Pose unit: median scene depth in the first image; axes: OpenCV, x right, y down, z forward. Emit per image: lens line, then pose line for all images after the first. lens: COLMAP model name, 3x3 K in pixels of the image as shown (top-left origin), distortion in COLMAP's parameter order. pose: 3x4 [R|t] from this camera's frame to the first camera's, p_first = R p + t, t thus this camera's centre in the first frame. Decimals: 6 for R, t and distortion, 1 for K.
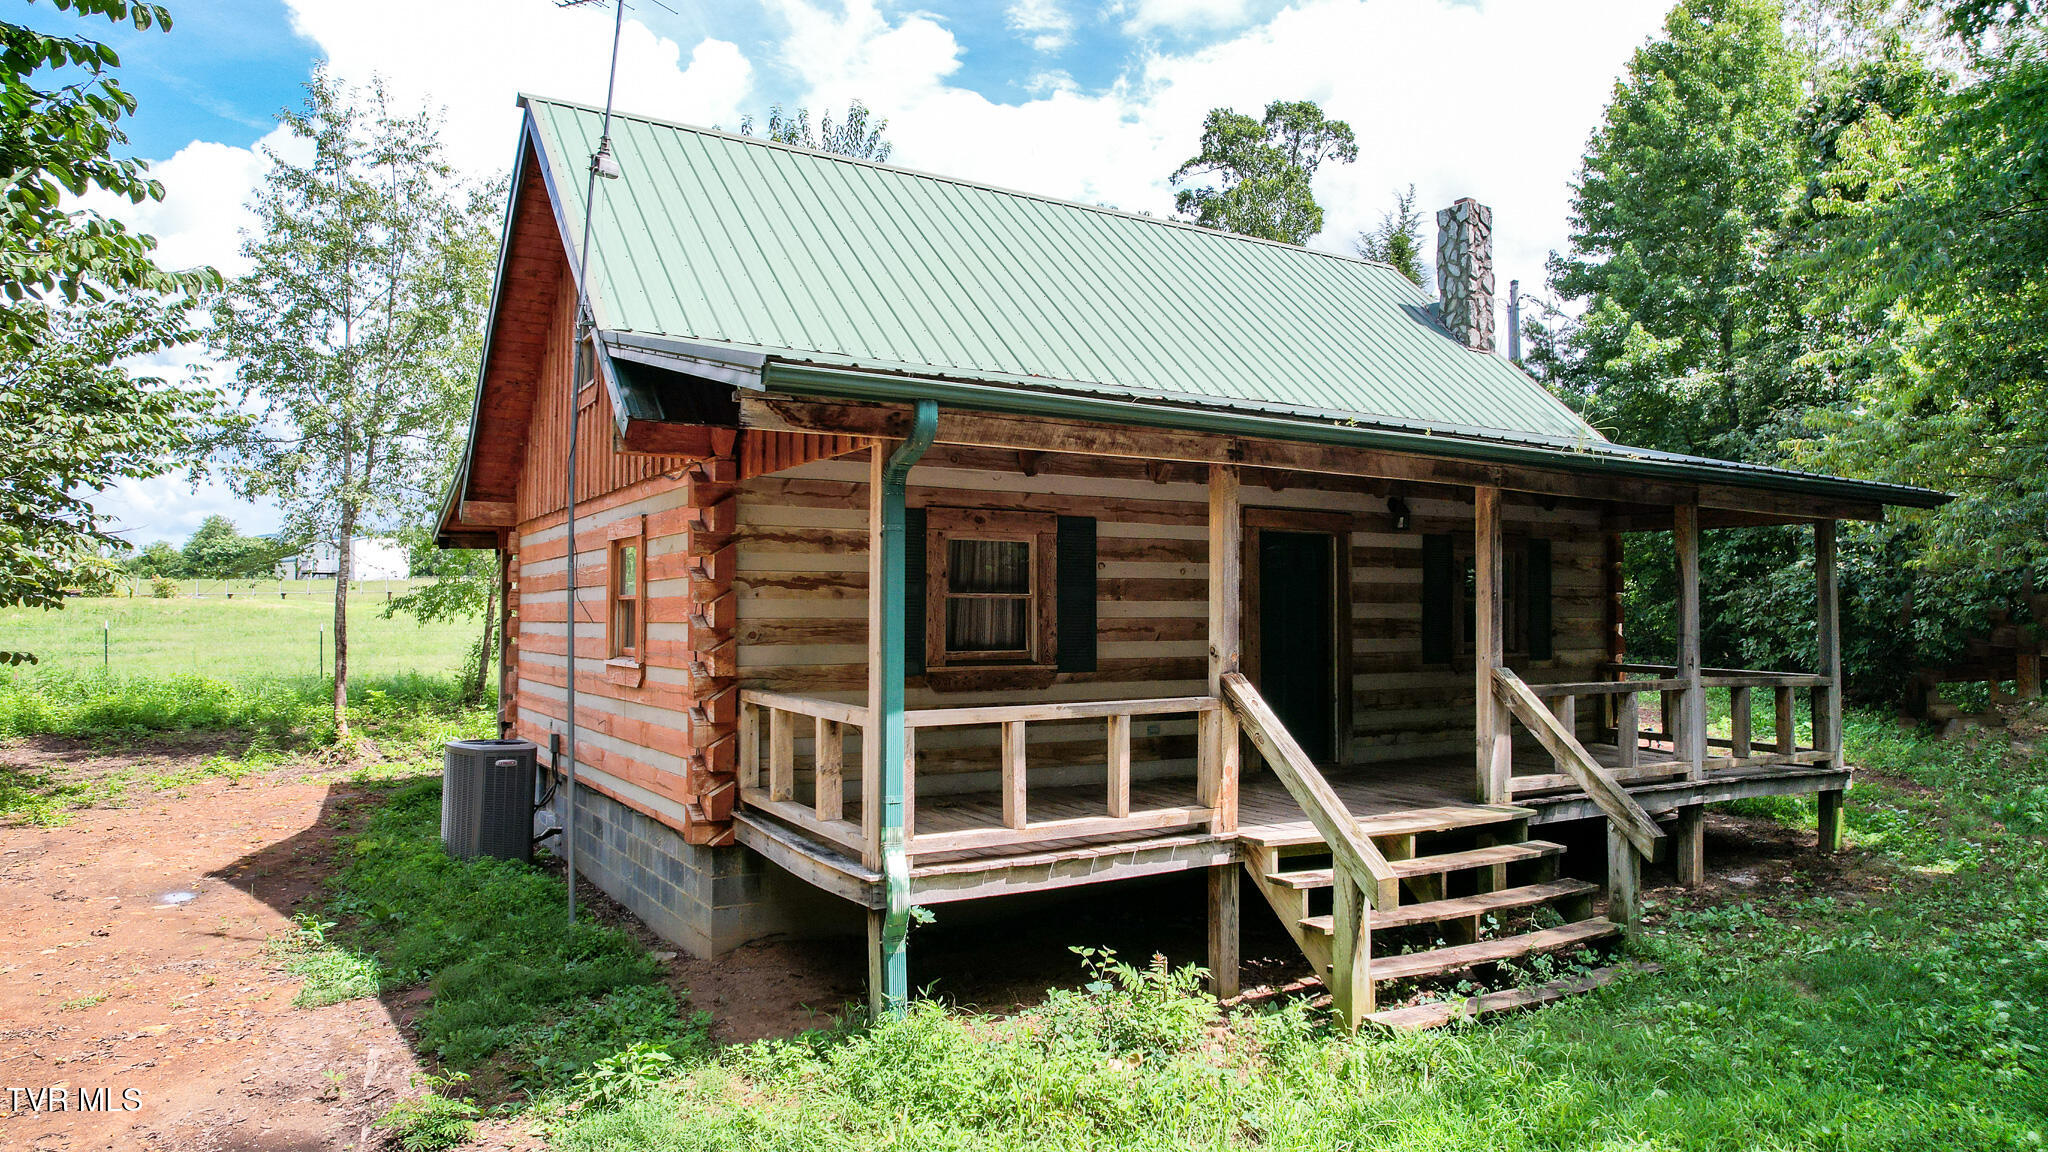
lens RADIAL K [[1297.5, 0, 1024.0], [0, 1297.5, 576.0], [0, 0, 1]] dist [-0.072297, 0.058033]
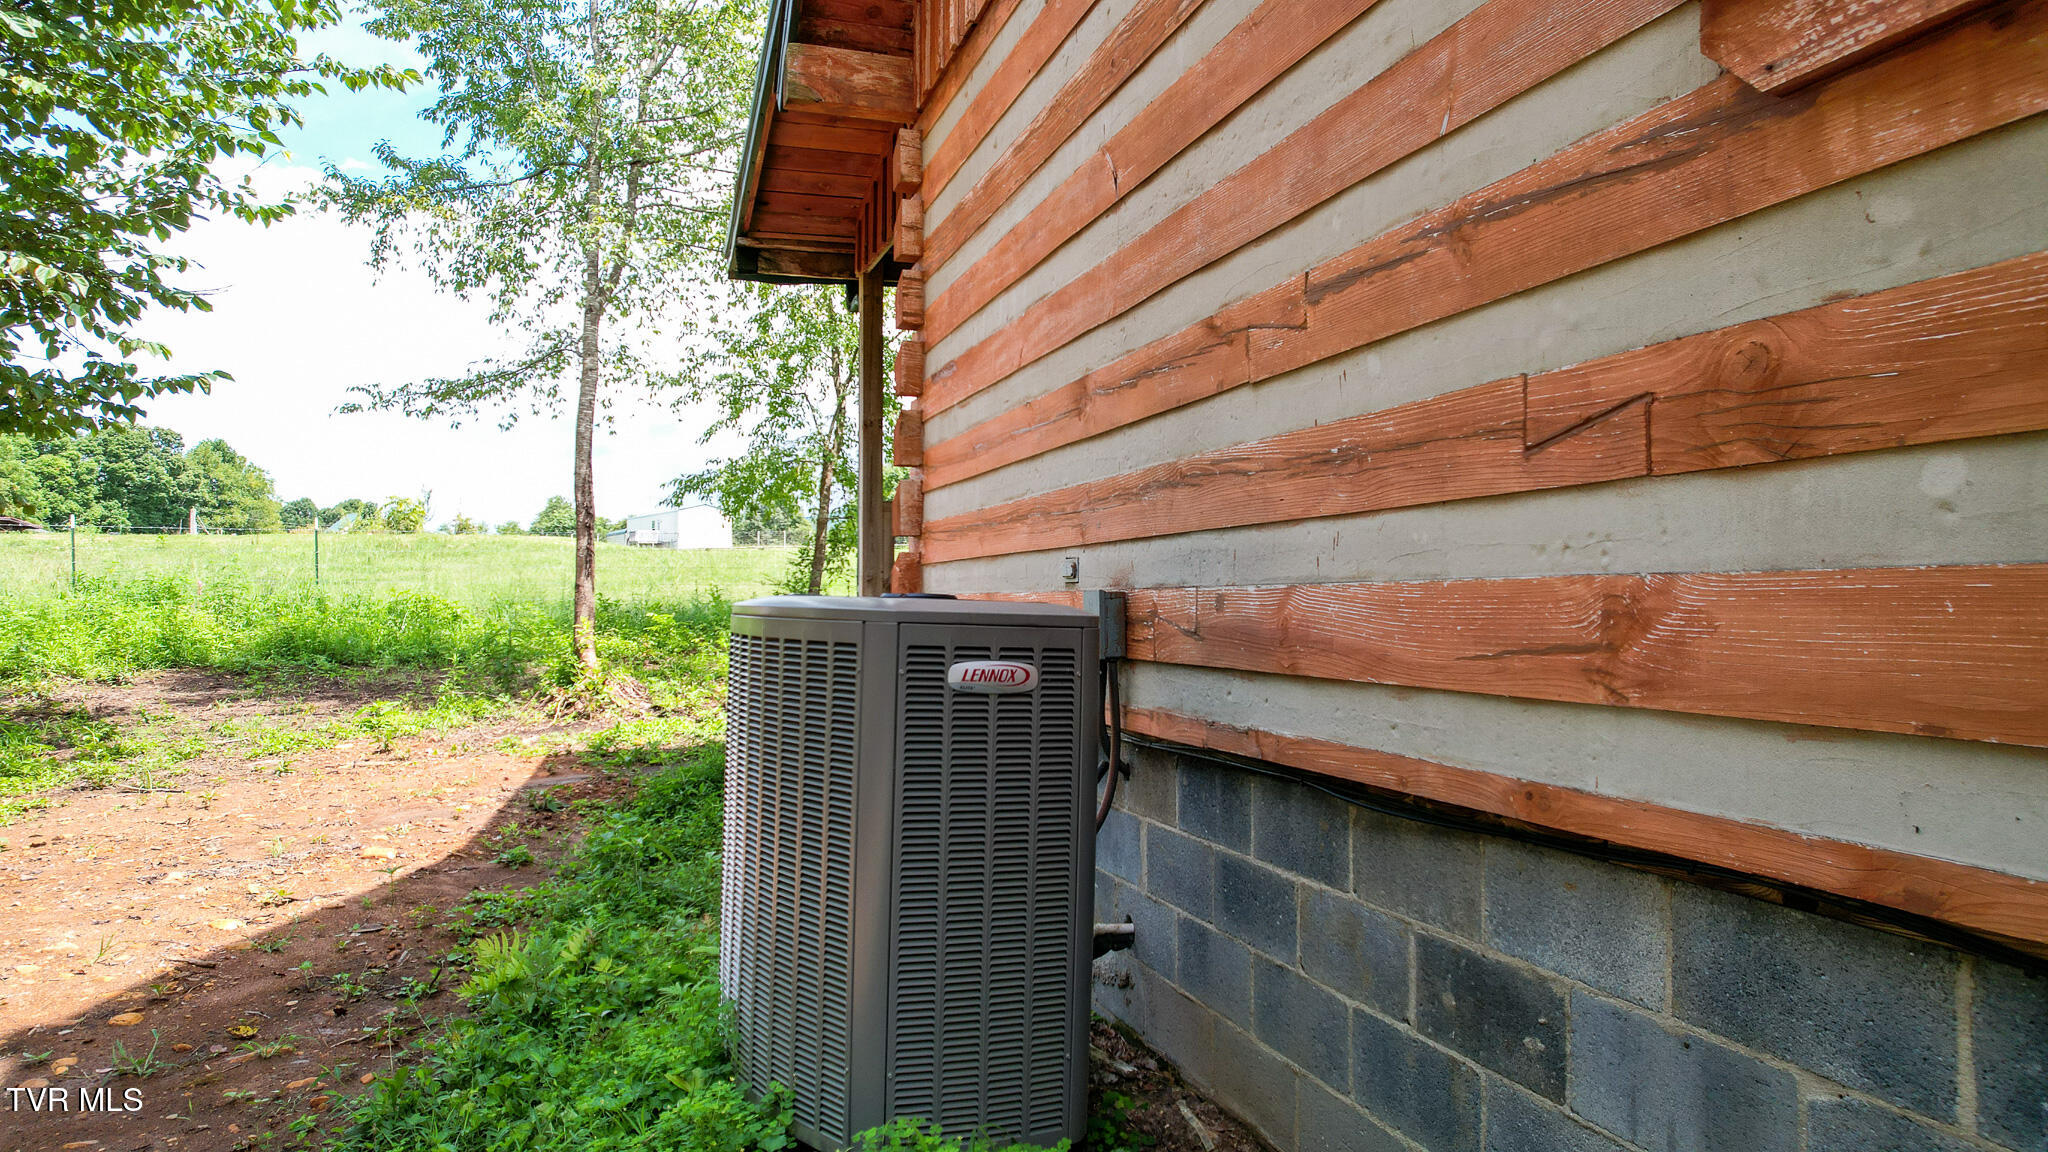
lens RADIAL K [[1297.5, 0, 1024.0], [0, 1297.5, 576.0], [0, 0, 1]] dist [-0.072297, 0.058033]
pose [[0.974395, -0.005090, -0.224784, -0.213342], [0.008310, 0.999876, 0.013381, 0.076826], [0.224688, -0.014907, 0.974317, 0.482644]]
